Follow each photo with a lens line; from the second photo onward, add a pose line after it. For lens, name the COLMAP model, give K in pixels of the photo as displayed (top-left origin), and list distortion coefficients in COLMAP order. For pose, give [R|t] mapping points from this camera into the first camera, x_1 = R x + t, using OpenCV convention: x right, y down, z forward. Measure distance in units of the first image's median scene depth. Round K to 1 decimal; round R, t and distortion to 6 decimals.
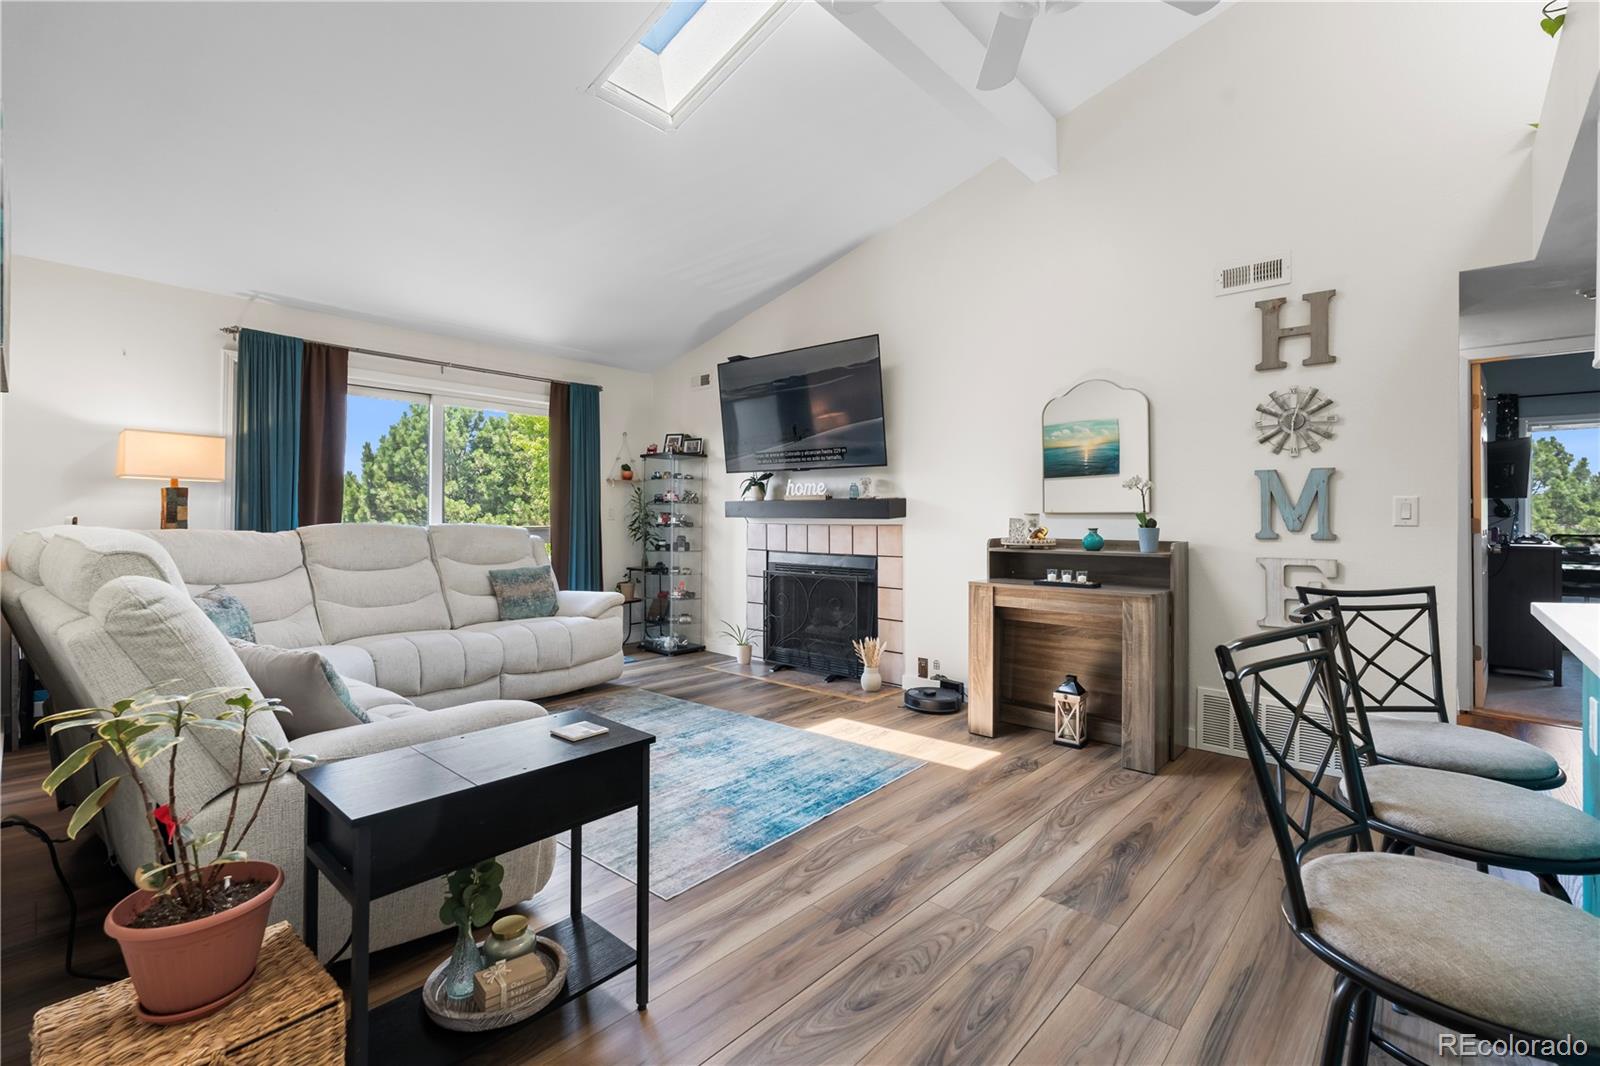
lens RADIAL K [[713.1, 0, 797.0], [0, 713.1, 507.7], [0, 0, 1]] dist [-0.003652, 0.000846]
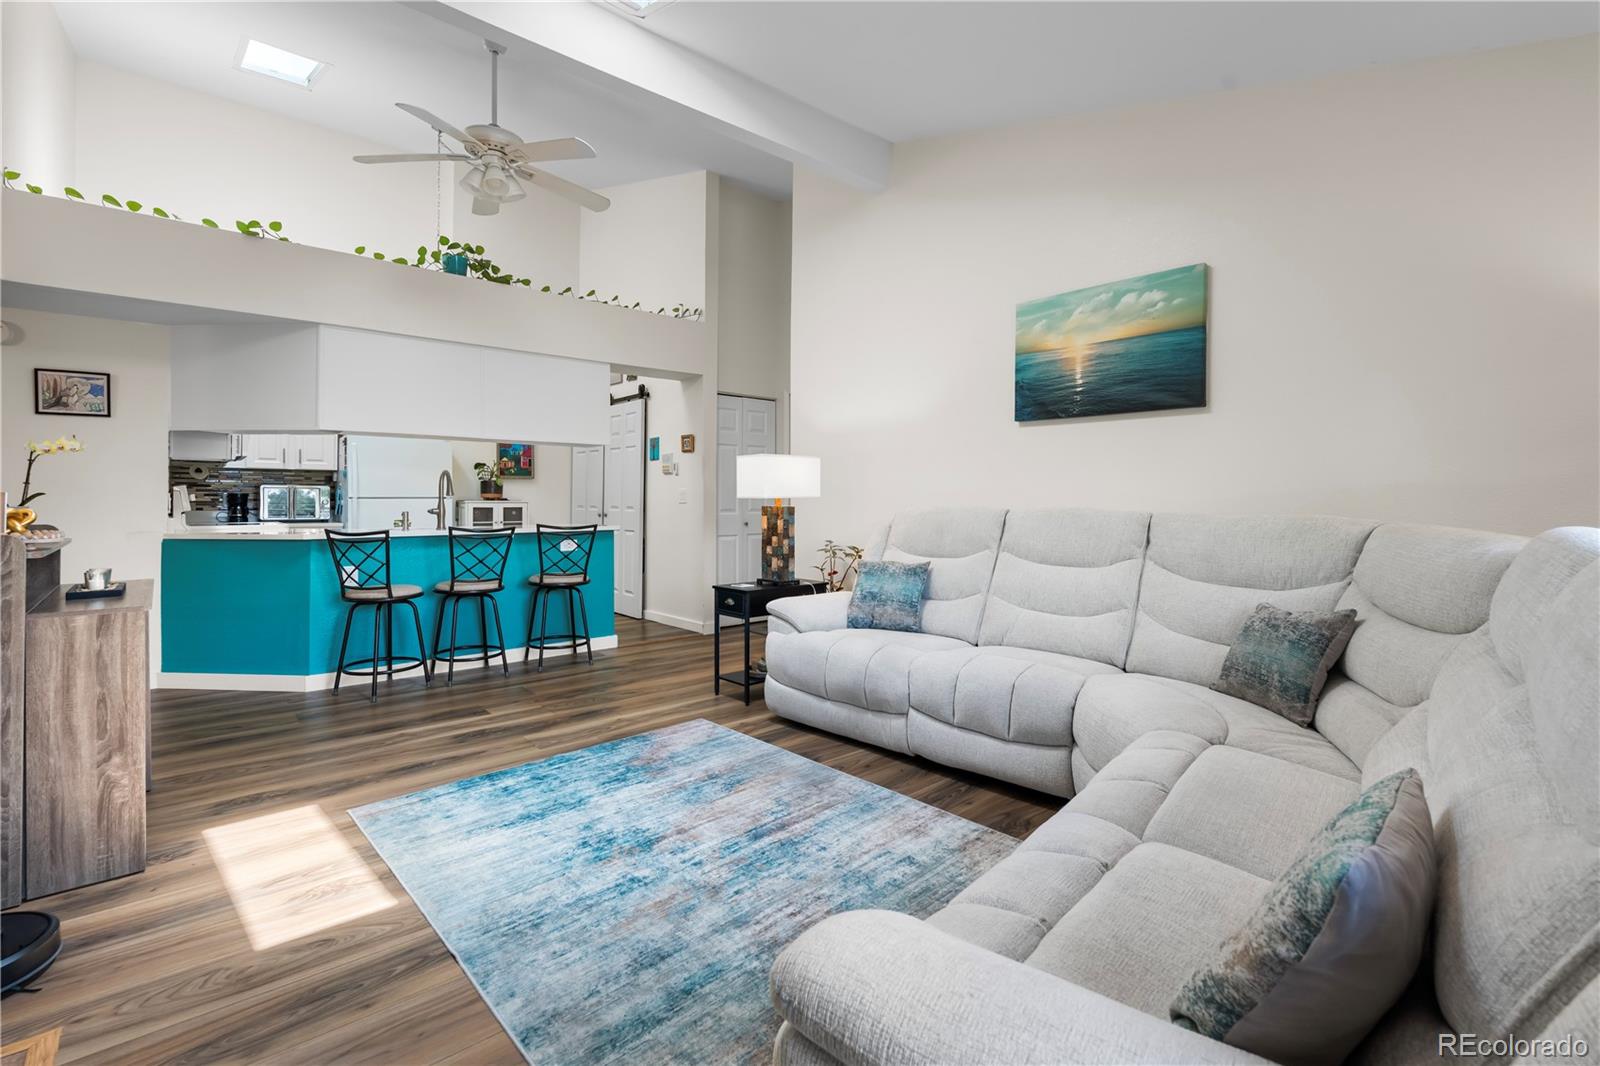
lens RADIAL K [[713.1, 0, 833.6], [0, 713.1, 499.6], [0, 0, 1]] dist [-0.003652, 0.000846]
pose [[-0.997453, -0.009499, 0.070695, -0.399469], [-0.010211, 0.999901, -0.009716, 0.018345], [-0.070595, -0.010413, -0.997451, 1.746309]]
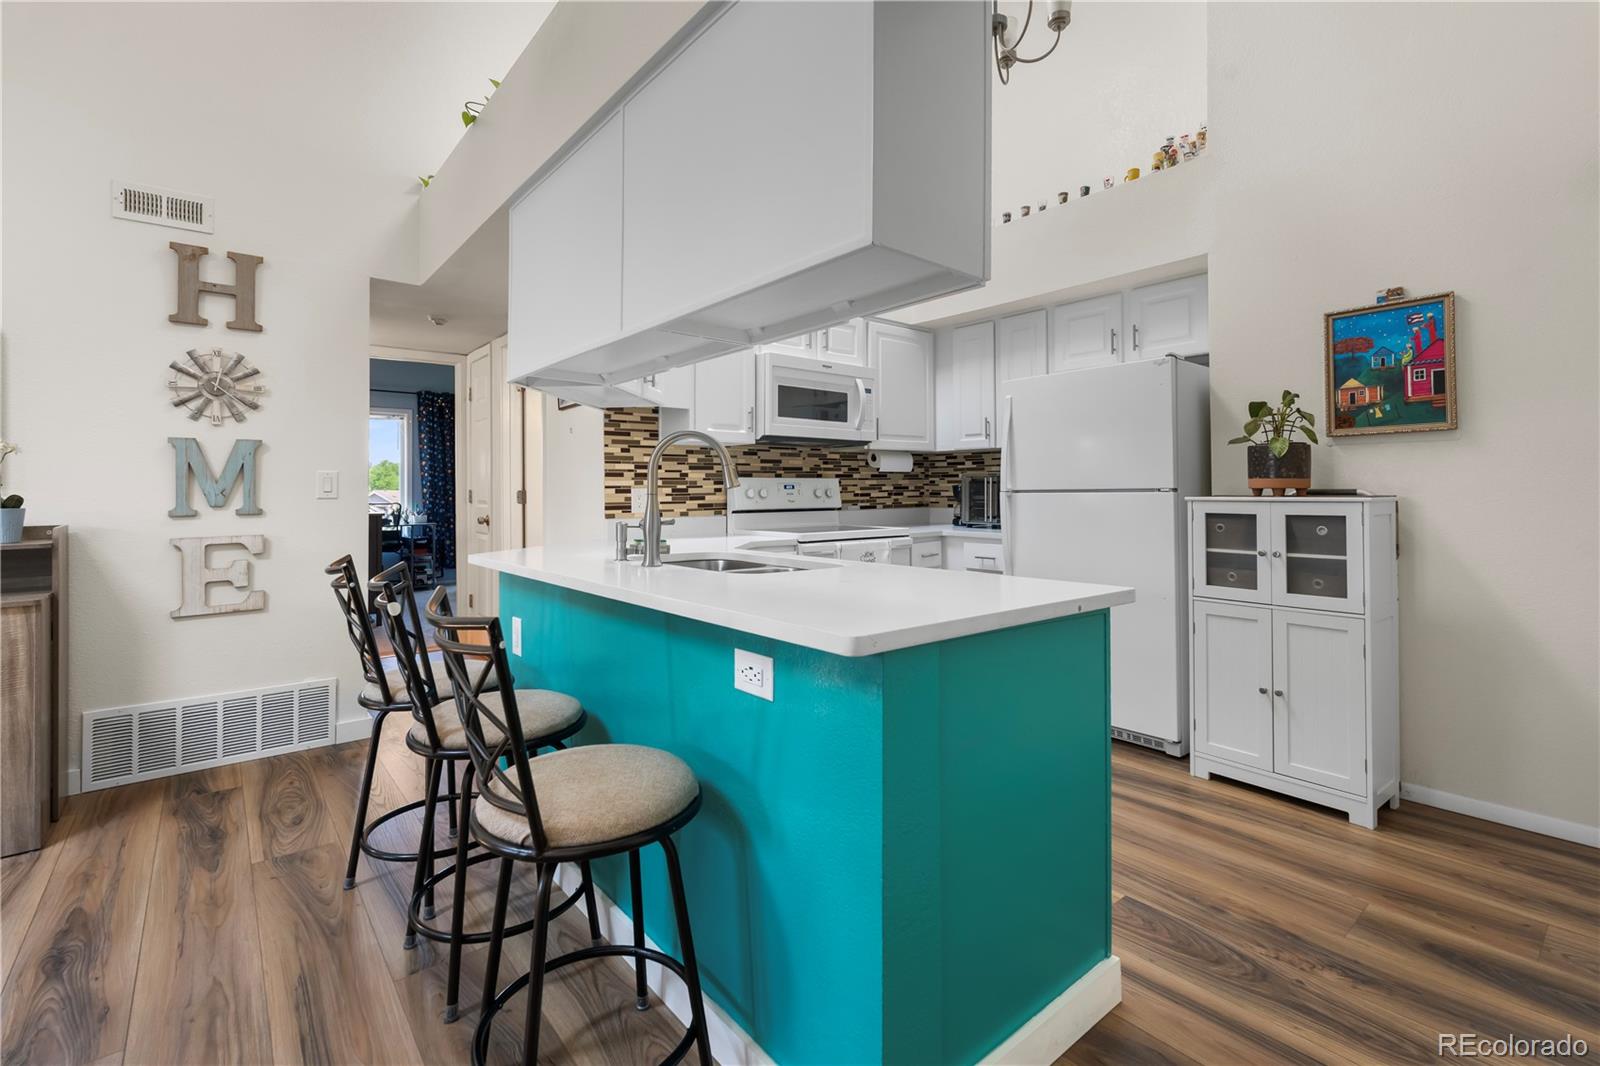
lens RADIAL K [[713.1, 0, 817.8], [0, 713.1, 482.3], [0, 0, 1]] dist [-0.003652, 0.000846]
pose [[0.123065, 0.002418, 0.992396, -0.113543], [-0.004077, 0.999990, -0.001931, 0.000134], [-0.992390, -0.003809, 0.123073, 0.120953]]
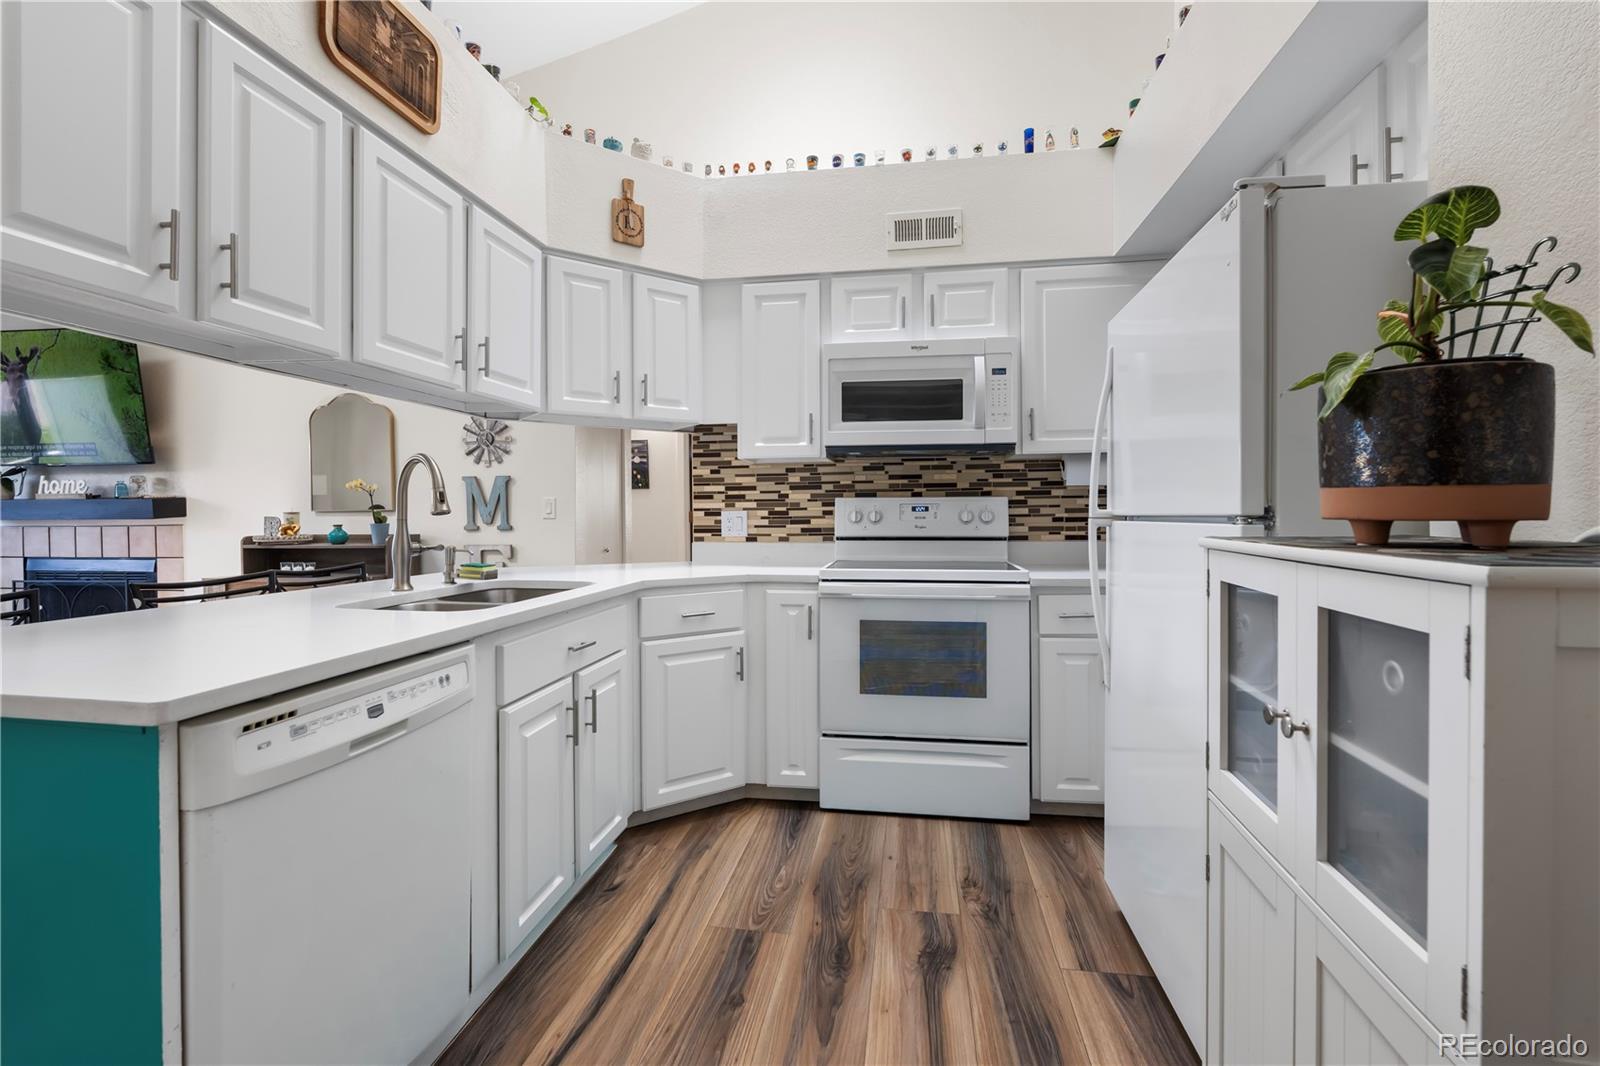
lens RADIAL K [[713.1, 0, 802.9], [0, 713.1, 524.8], [0, 0, 1]] dist [-0.003652, 0.000846]
pose [[0.831975, -0.021653, 0.554390, 0.454082], [0.004645, 0.999475, 0.032066, -0.004336], [-0.554793, -0.024103, 0.831639, -0.411475]]
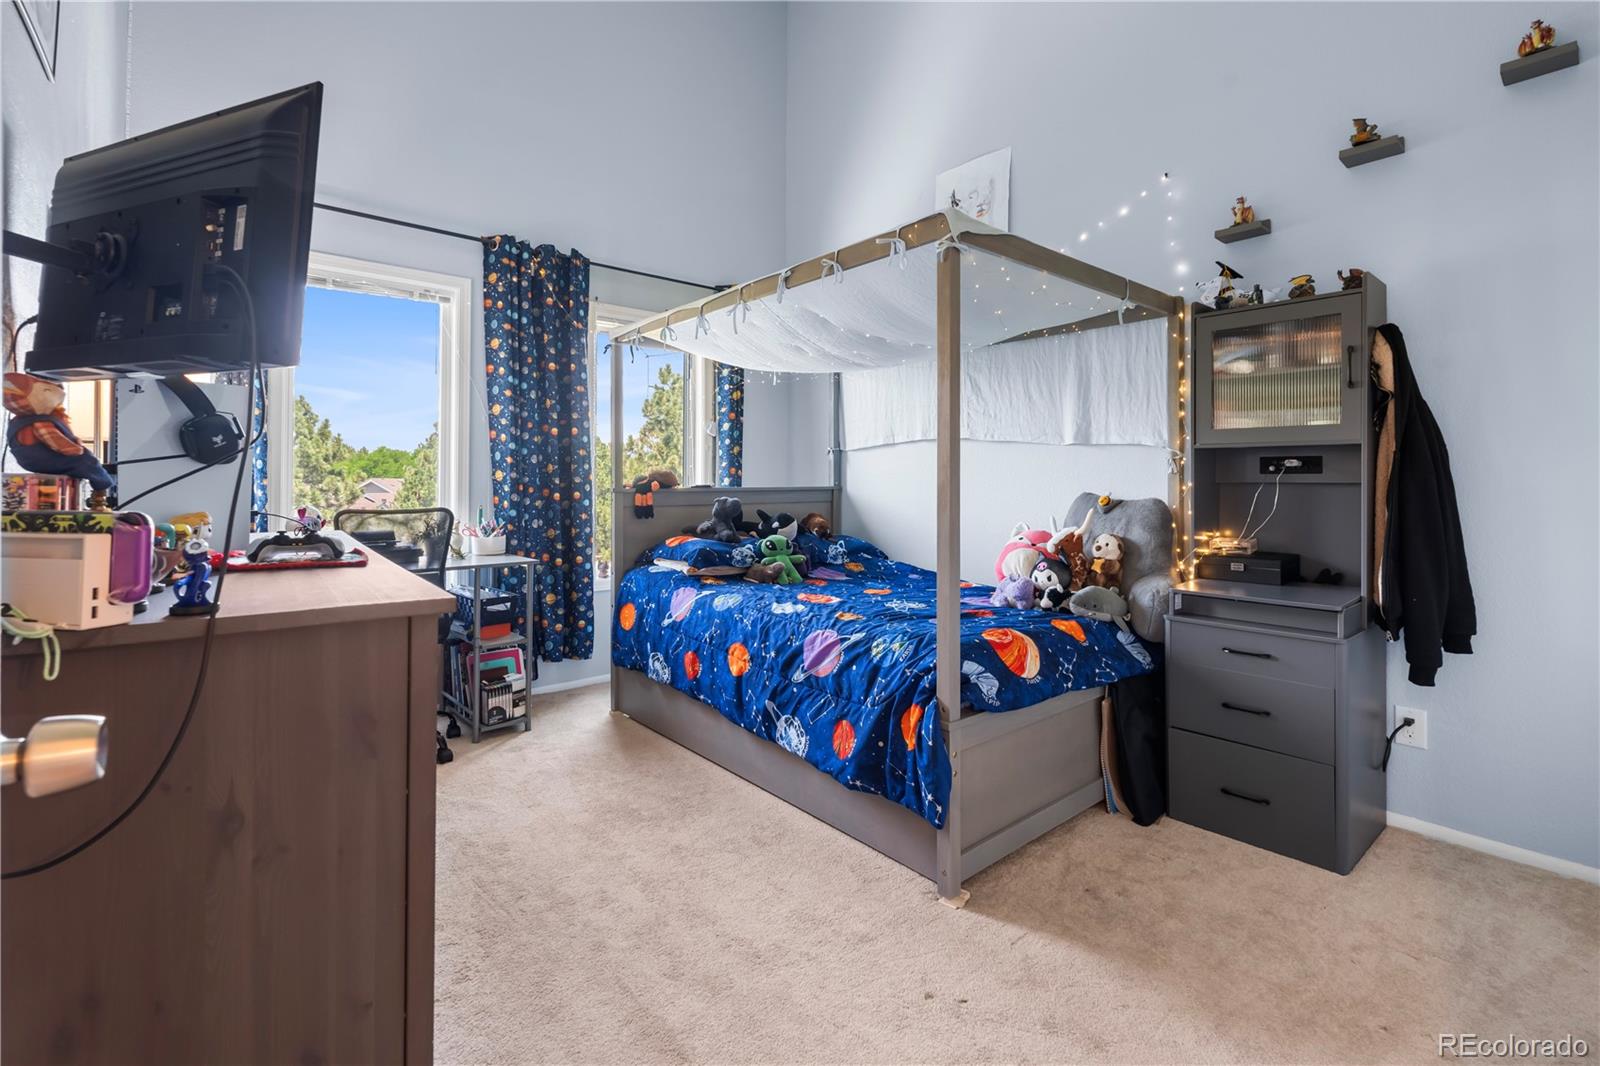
lens RADIAL K [[713.1, 0, 787.5], [0, 713.1, 473.5], [0, 0, 1]] dist [-0.003652, 0.000846]
pose [[0.149569, 0.005090, 0.988738, 1.315420], [-0.012263, 0.999919, -0.003293, 0.026180], [-0.988675, -0.011632, 0.149619, 1.292711]]
